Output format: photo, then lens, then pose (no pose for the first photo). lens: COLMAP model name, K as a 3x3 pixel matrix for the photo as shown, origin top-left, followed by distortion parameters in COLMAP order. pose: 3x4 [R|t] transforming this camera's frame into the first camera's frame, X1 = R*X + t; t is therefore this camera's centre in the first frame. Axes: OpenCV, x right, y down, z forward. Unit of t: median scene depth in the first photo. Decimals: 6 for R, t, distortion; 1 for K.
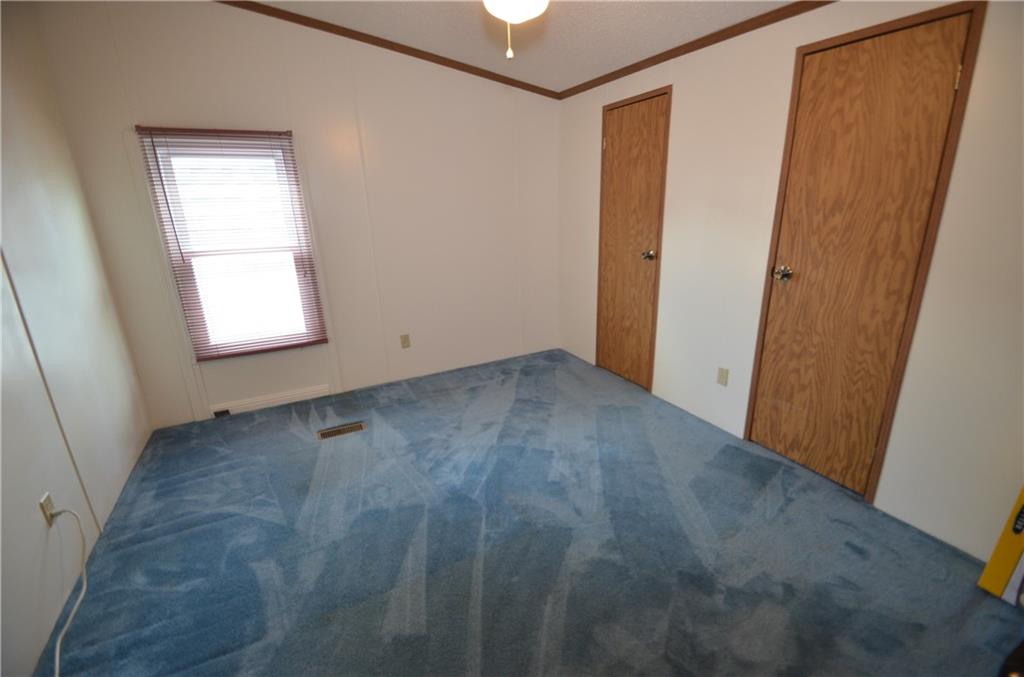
lens RADIAL K [[449.3, 0, 530.3], [0, 449.3, 339.9], [0, 0, 1]] dist [0.009700, -0.013165]
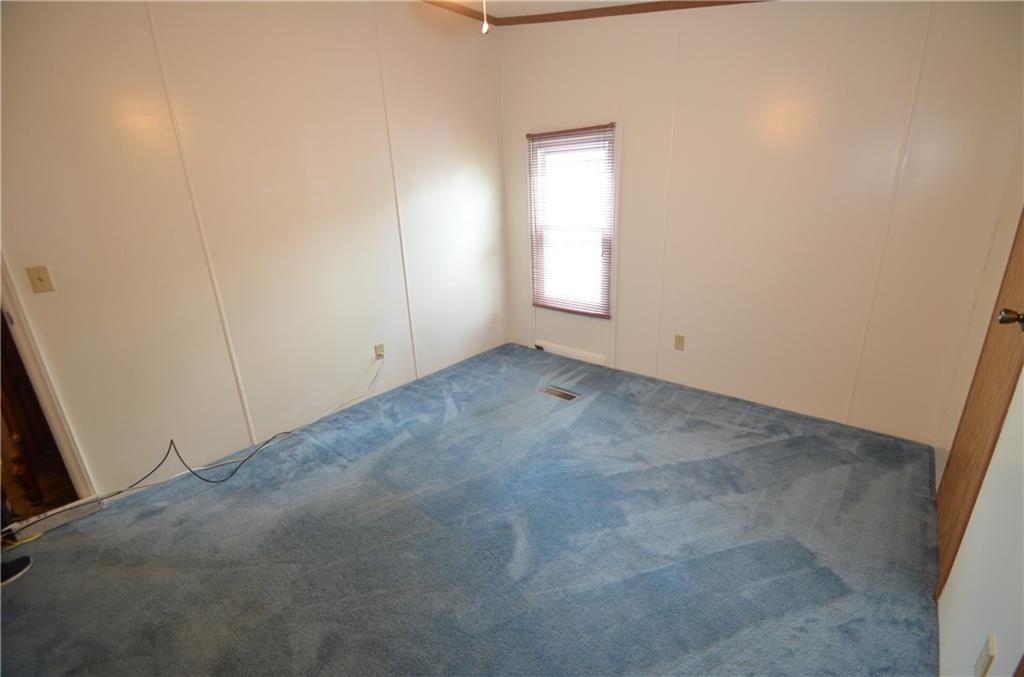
lens RADIAL K [[449.3, 0, 530.3], [0, 449.3, 339.9], [0, 0, 1]] dist [0.009700, -0.013165]
pose [[0.366836, 0.303219, -0.879483, 0.481683], [-0.256047, 0.941785, 0.217900, -0.145429], [0.894355, 0.145255, 0.423119, 0.410395]]
